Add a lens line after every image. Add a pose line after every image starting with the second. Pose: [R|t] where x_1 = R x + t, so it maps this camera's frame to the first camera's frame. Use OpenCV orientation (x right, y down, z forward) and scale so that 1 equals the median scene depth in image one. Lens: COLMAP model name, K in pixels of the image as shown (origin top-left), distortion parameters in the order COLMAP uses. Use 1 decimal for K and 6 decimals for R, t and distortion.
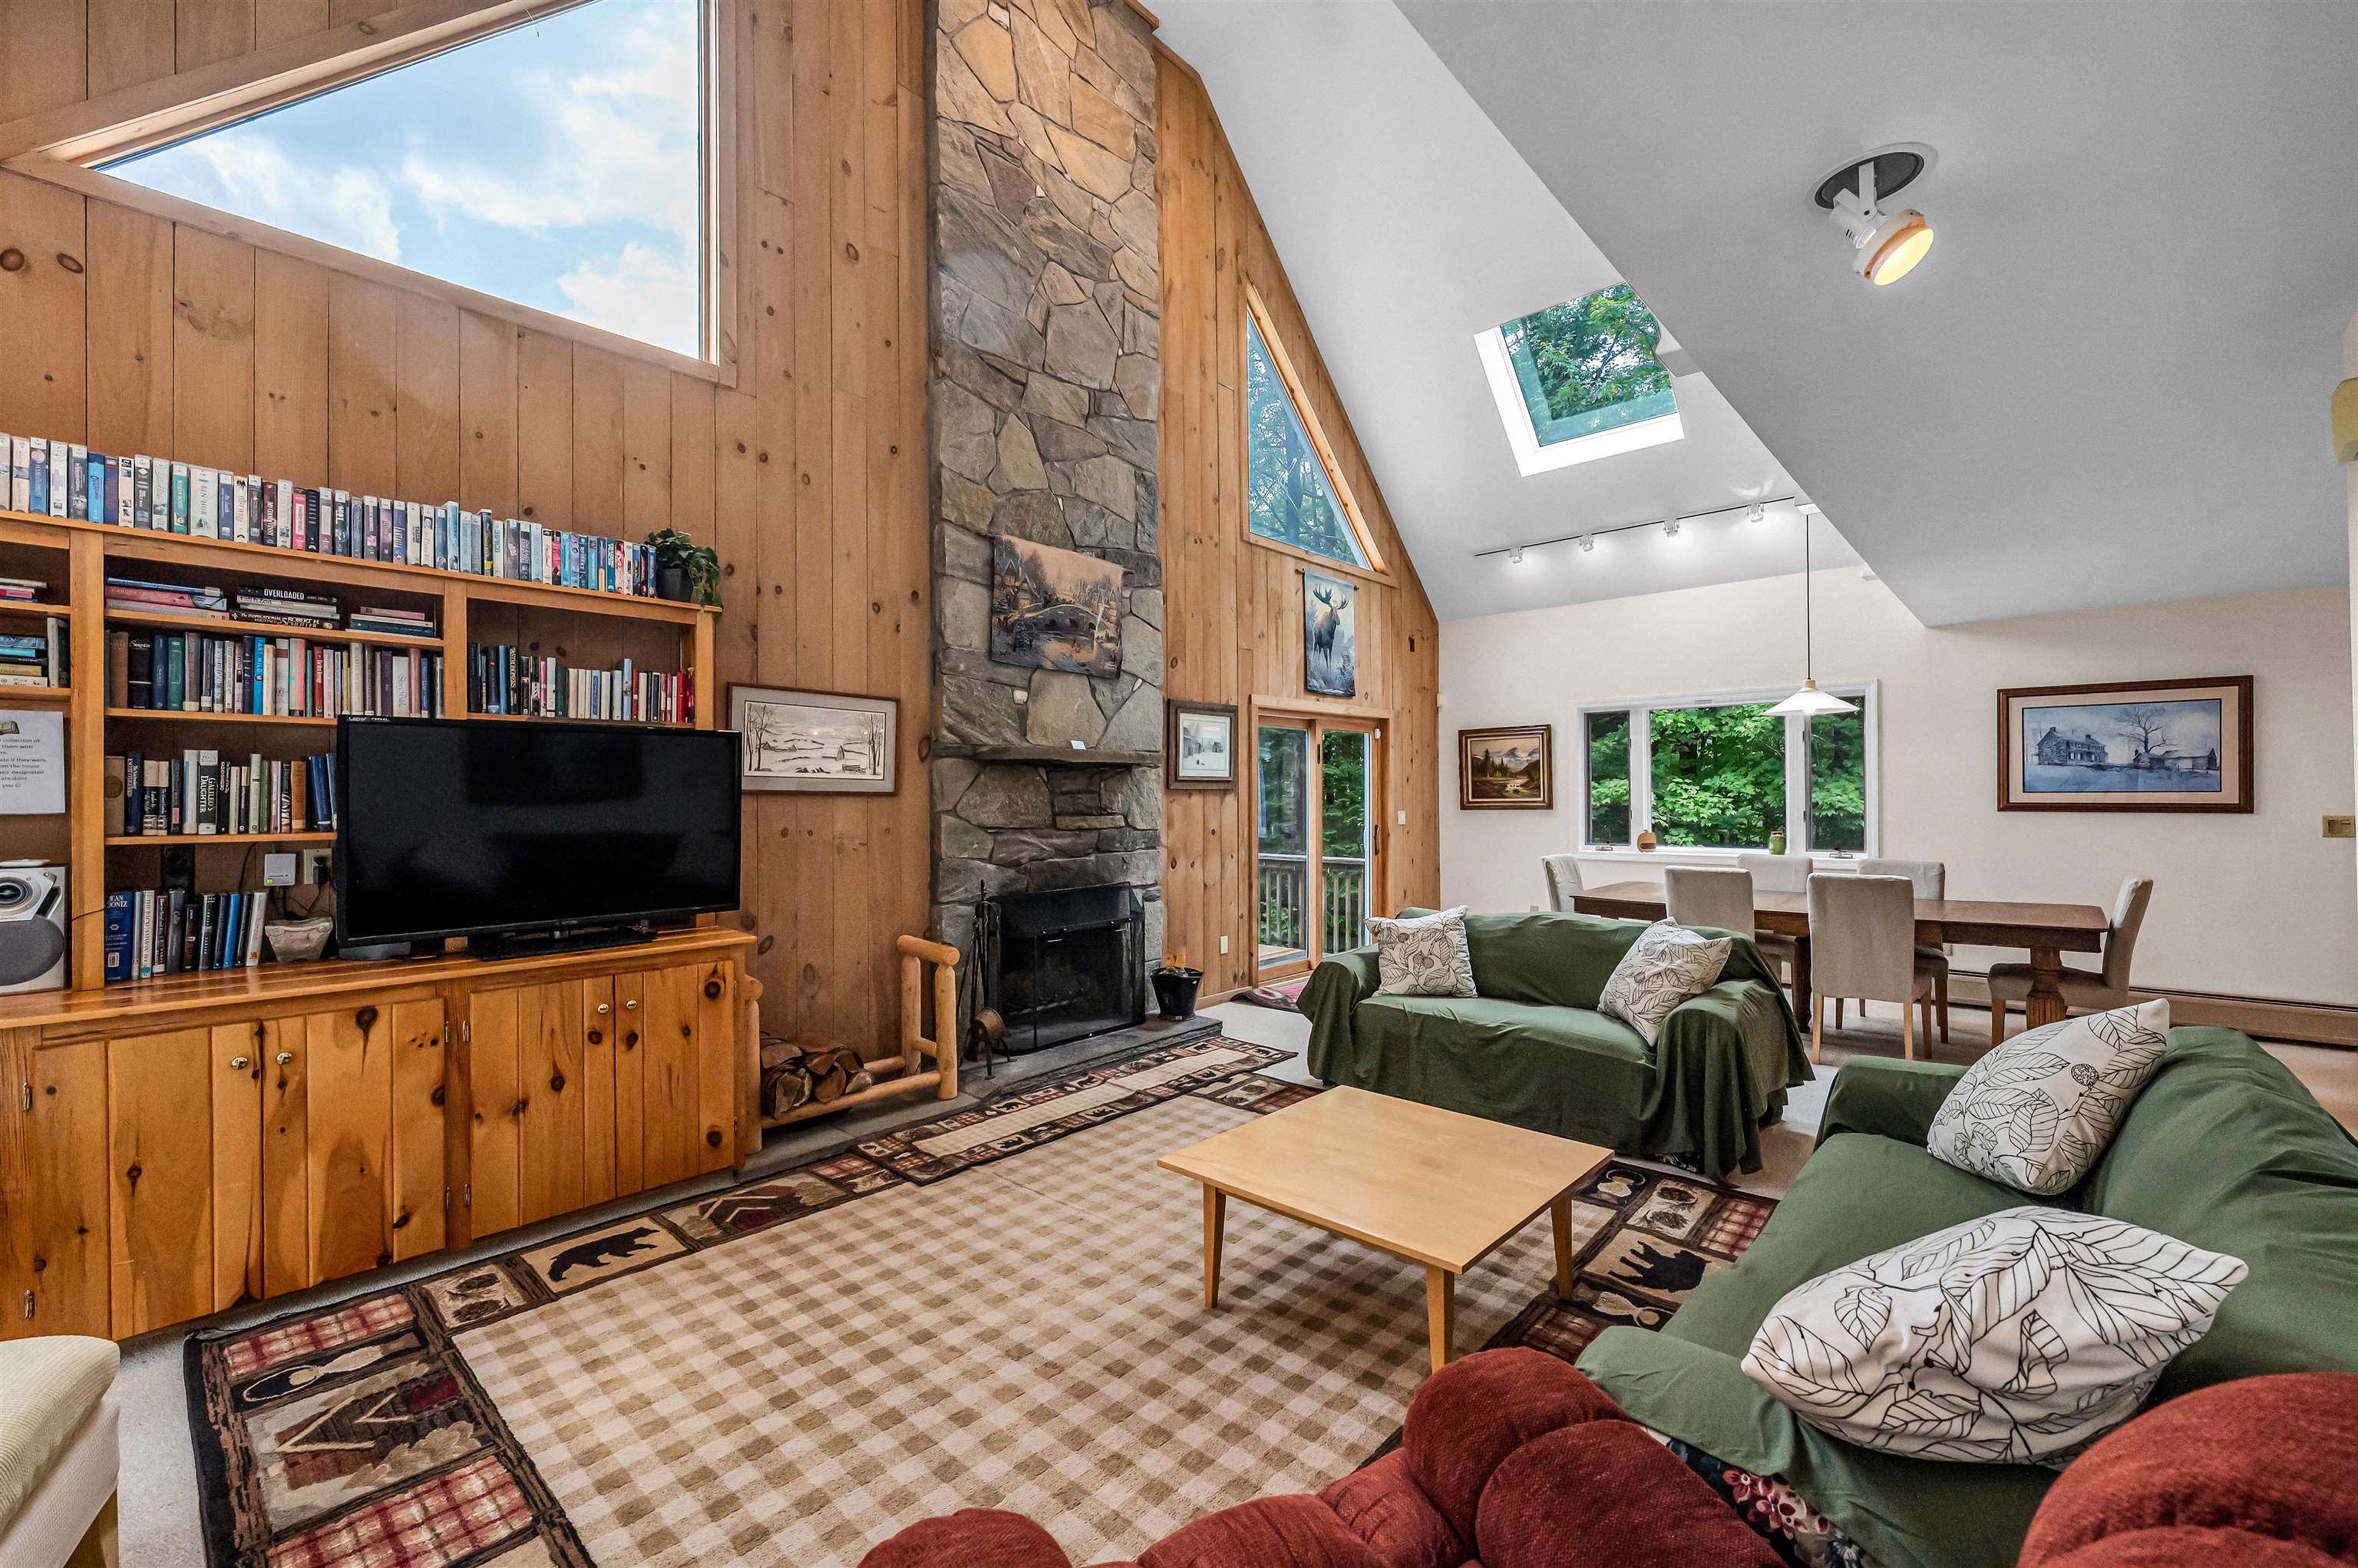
lens RADIAL K [[962.6, 0, 1179.9], [0, 962.6, 792.2], [0, 0, 1]] dist [0.002315, -0.000083]
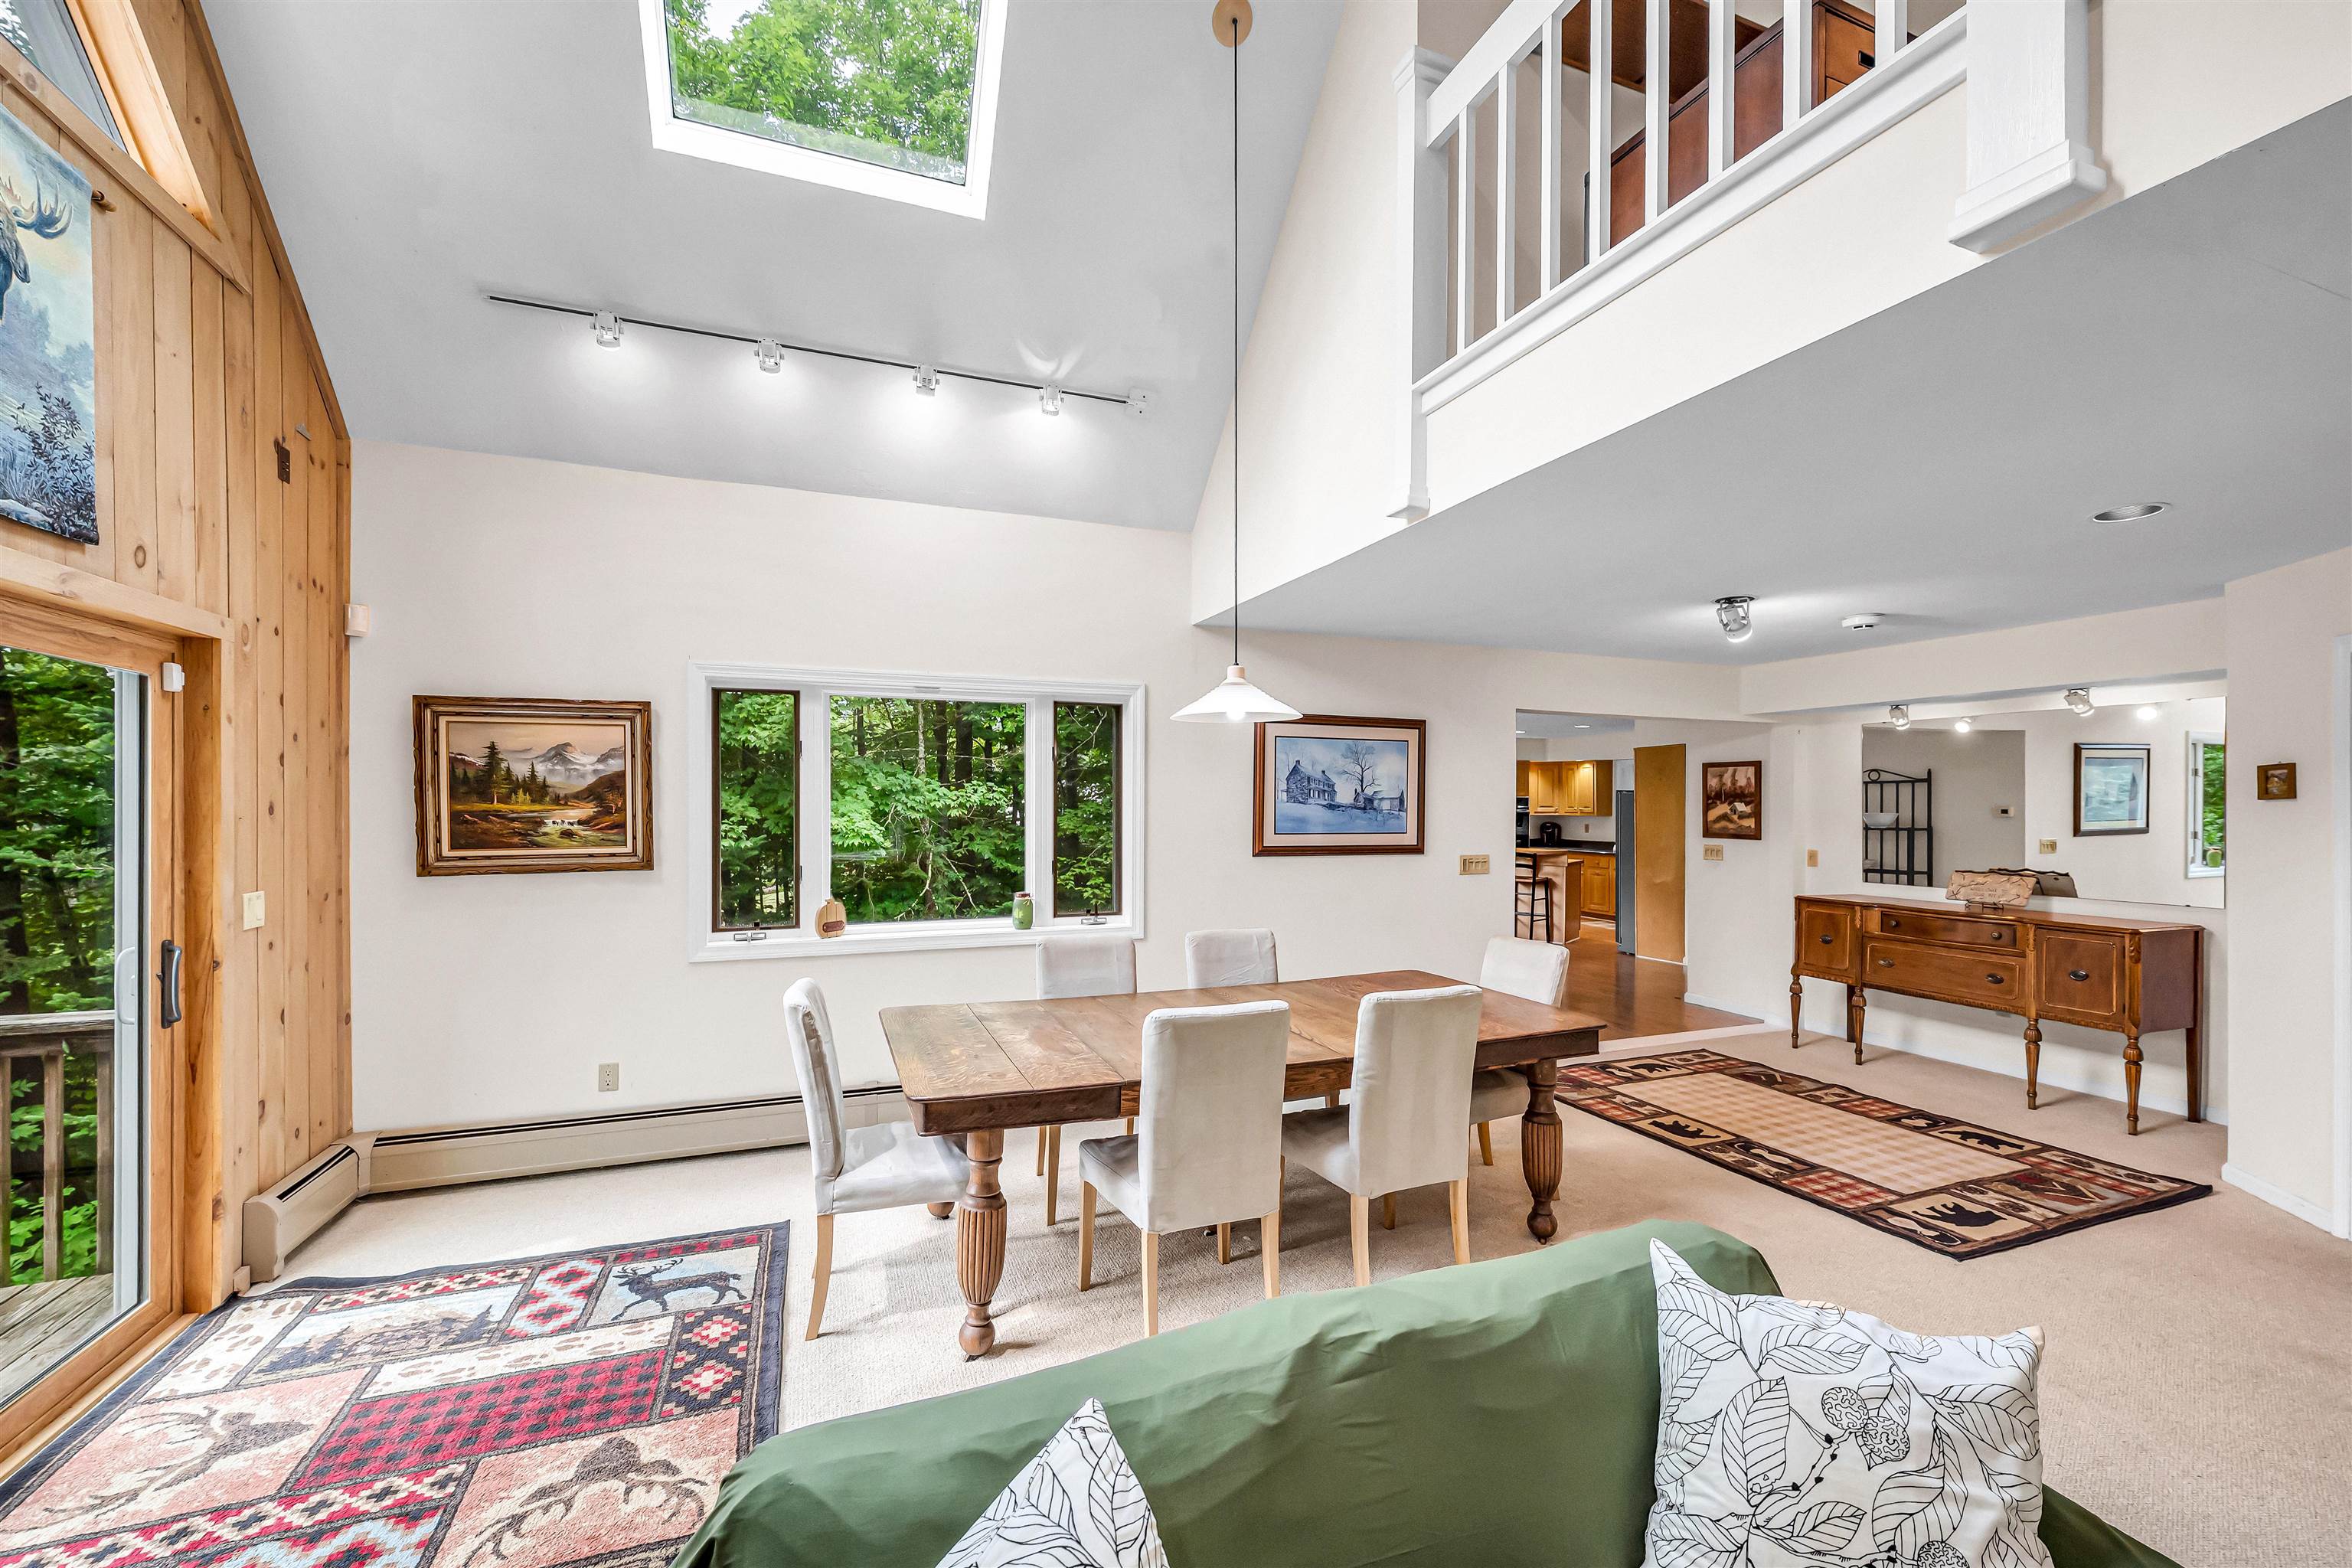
lens RADIAL K [[960.2, 0, 1186.2], [0, 960.2, 808.1], [0, 0, 1]] dist [0.002315, -0.000083]
pose [[0.442593, 0.005348, 0.896707, 0.060843], [-0.007192, 0.999971, -0.002414, -0.016674], [-0.896694, -0.005381, 0.442618, 0.562626]]
